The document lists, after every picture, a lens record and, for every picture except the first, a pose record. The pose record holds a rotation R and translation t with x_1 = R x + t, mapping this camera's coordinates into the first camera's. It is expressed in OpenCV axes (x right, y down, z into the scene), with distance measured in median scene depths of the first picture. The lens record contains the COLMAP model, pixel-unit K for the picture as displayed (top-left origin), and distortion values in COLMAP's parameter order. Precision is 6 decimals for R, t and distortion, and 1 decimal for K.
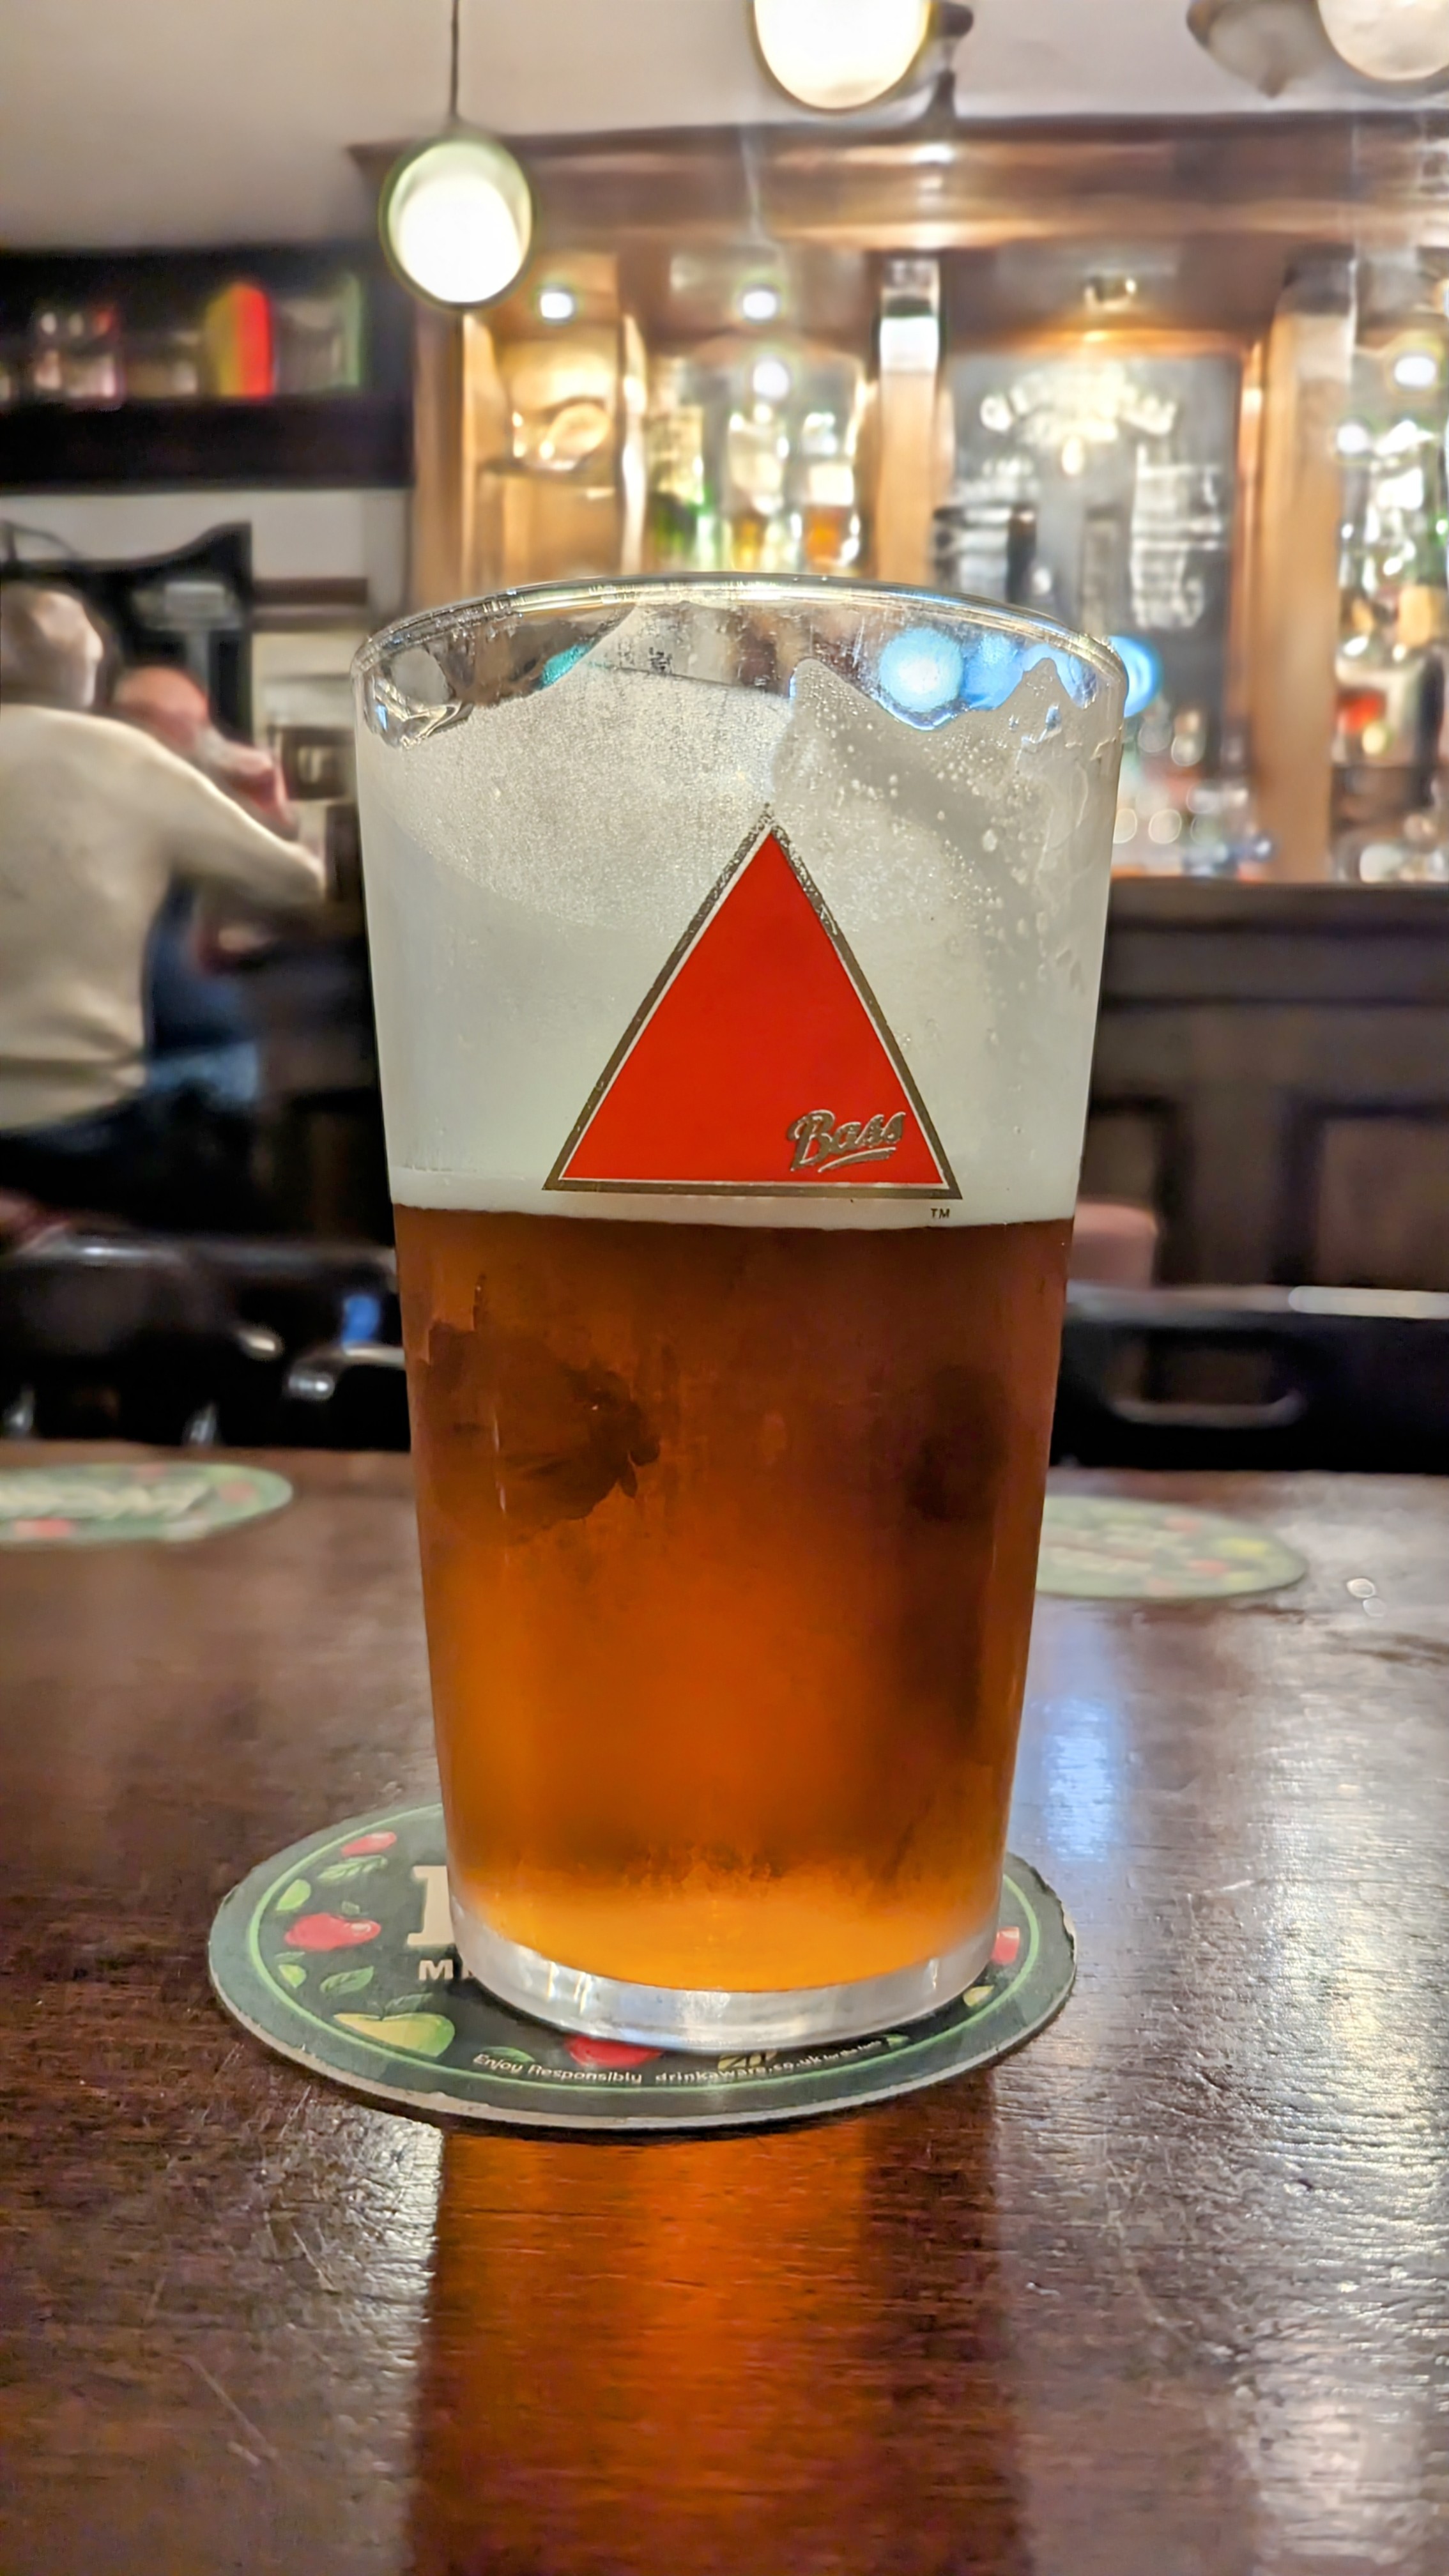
lens RADIAL K [[1816.9, 0, 724.5], [0, 1816.9, 1288.0], [0, 0, 1]] dist [-0.006261, -0.003333]
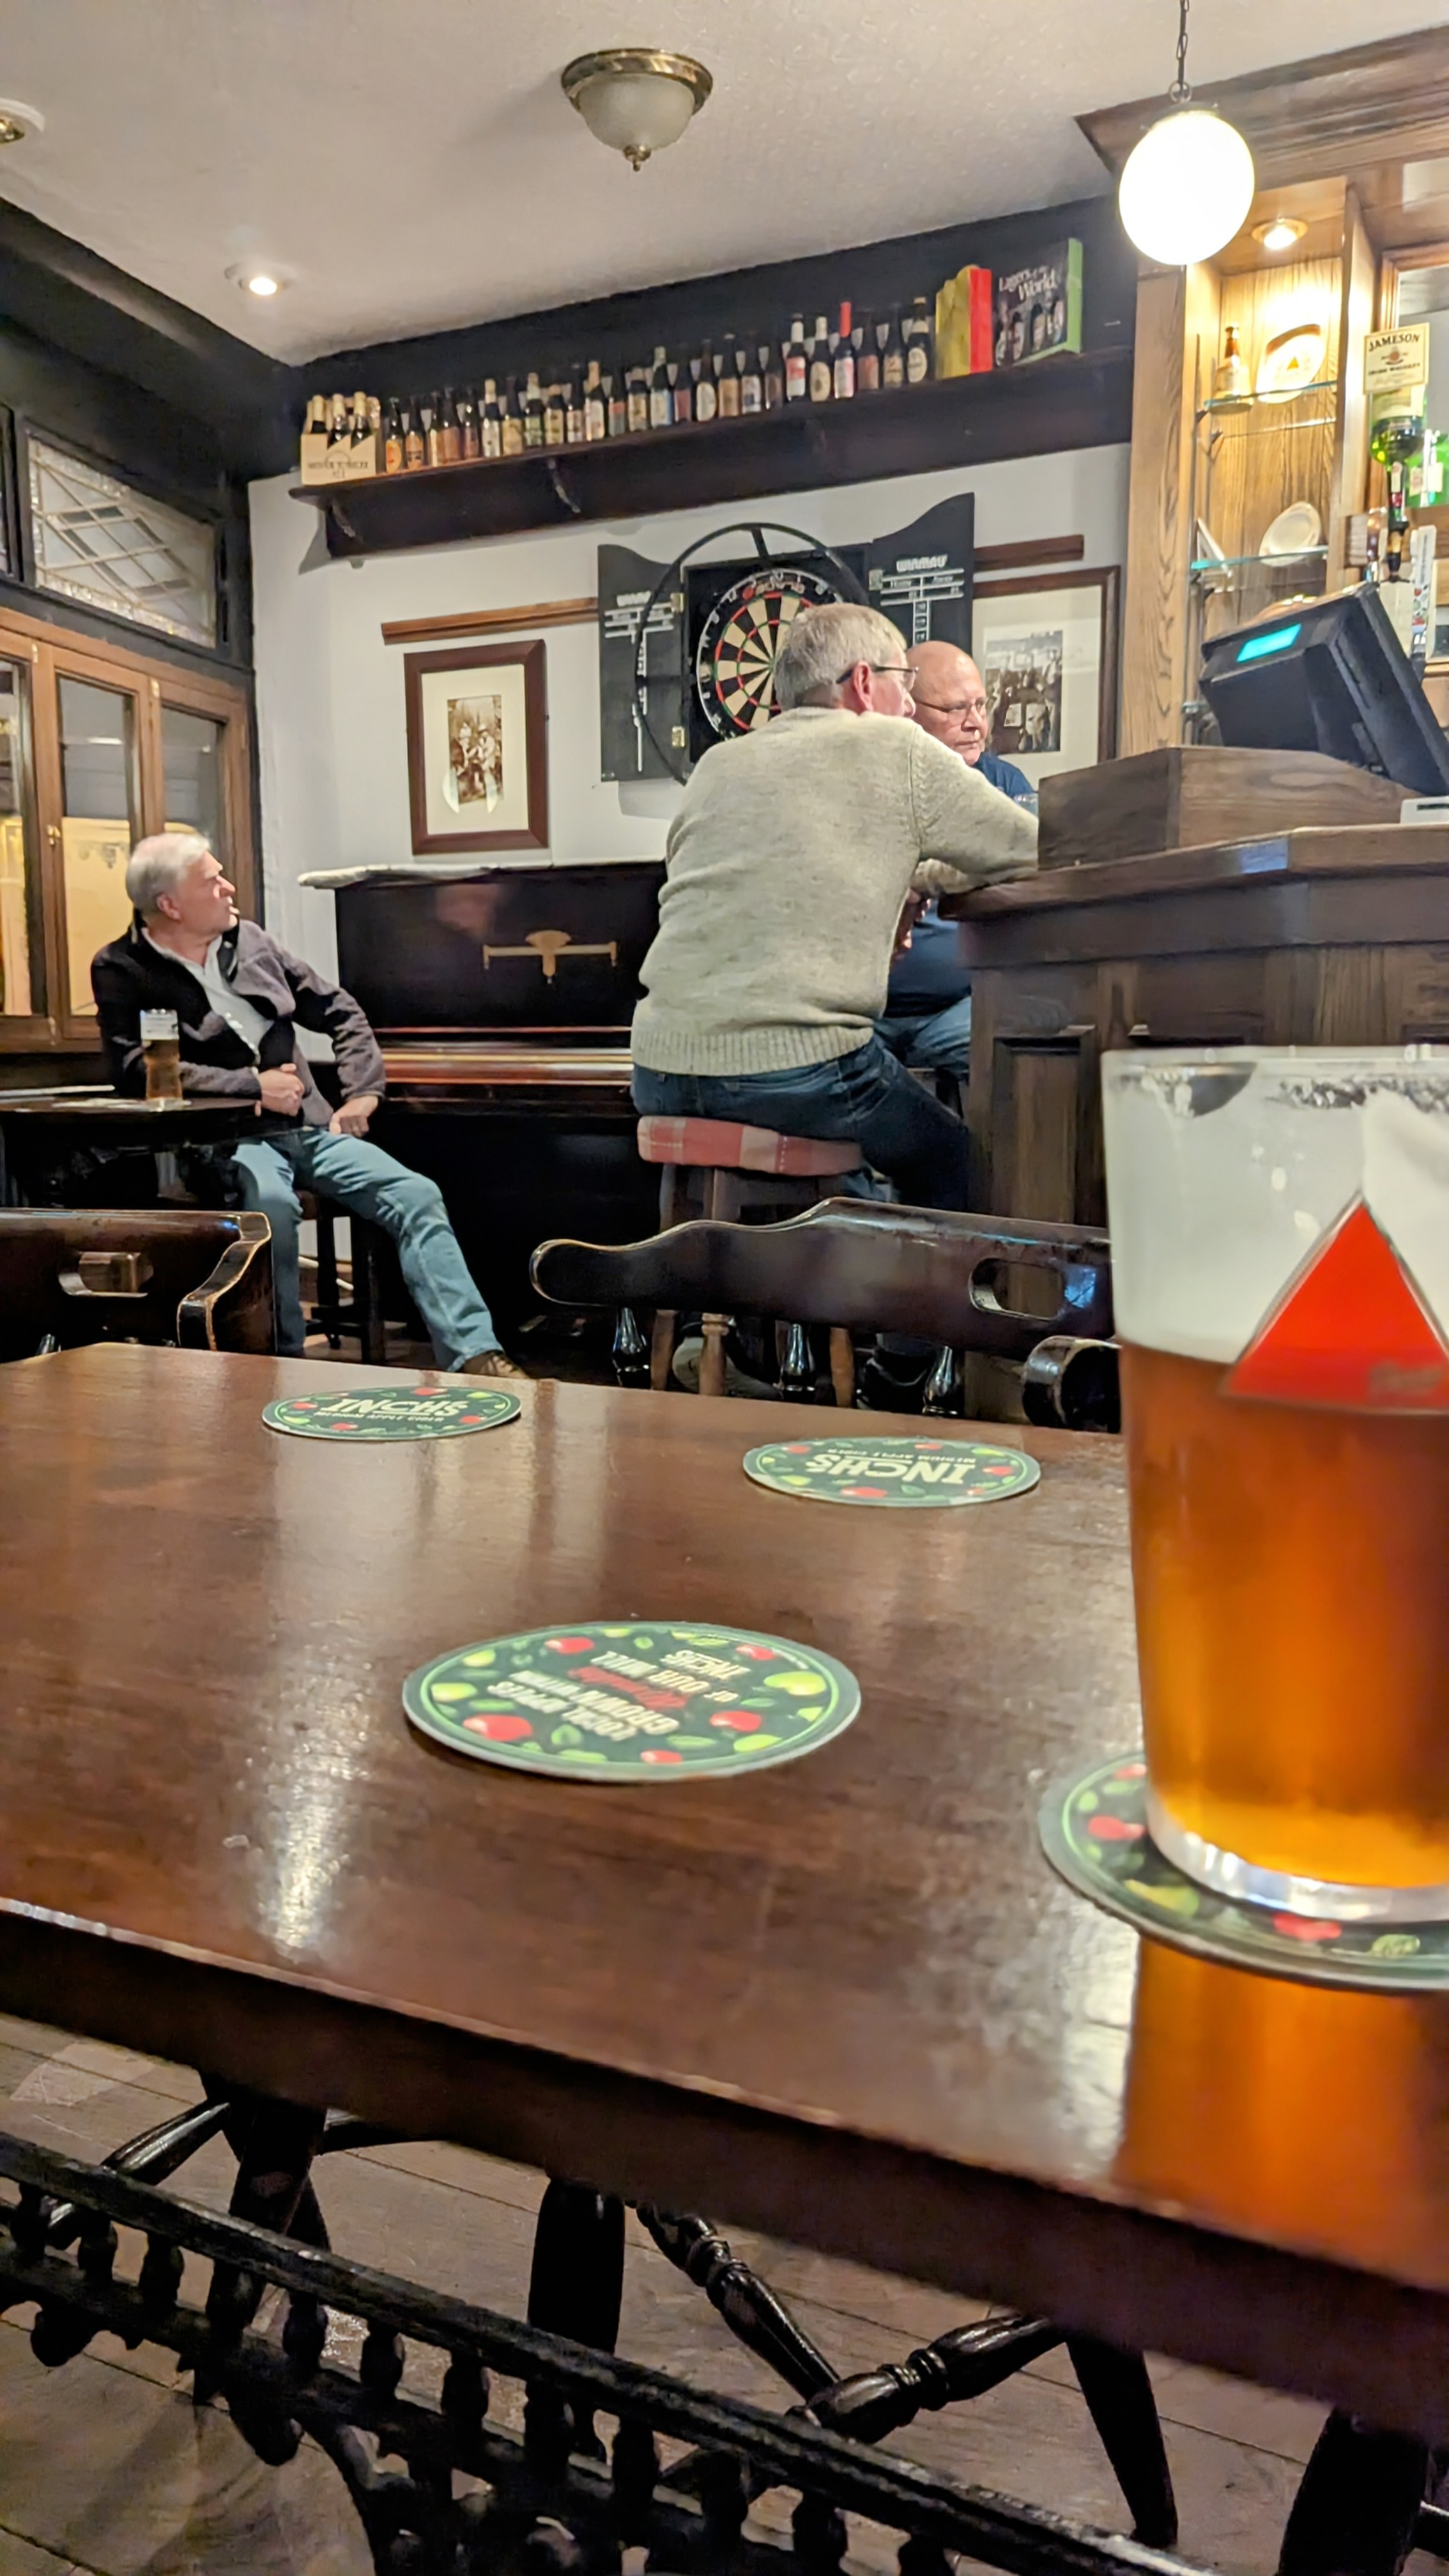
lens RADIAL K [[1852.0, 0, 724.5], [0, 1852.0, 1288.0], [0, 0, 1]] dist [0.027586, -0.004349]
pose [[0.931163, 0.031530, -0.363236, 0.021150], [-0.005328, 0.997324, 0.072911, -0.058251], [0.364563, -0.065957, 0.928840, -0.158316]]
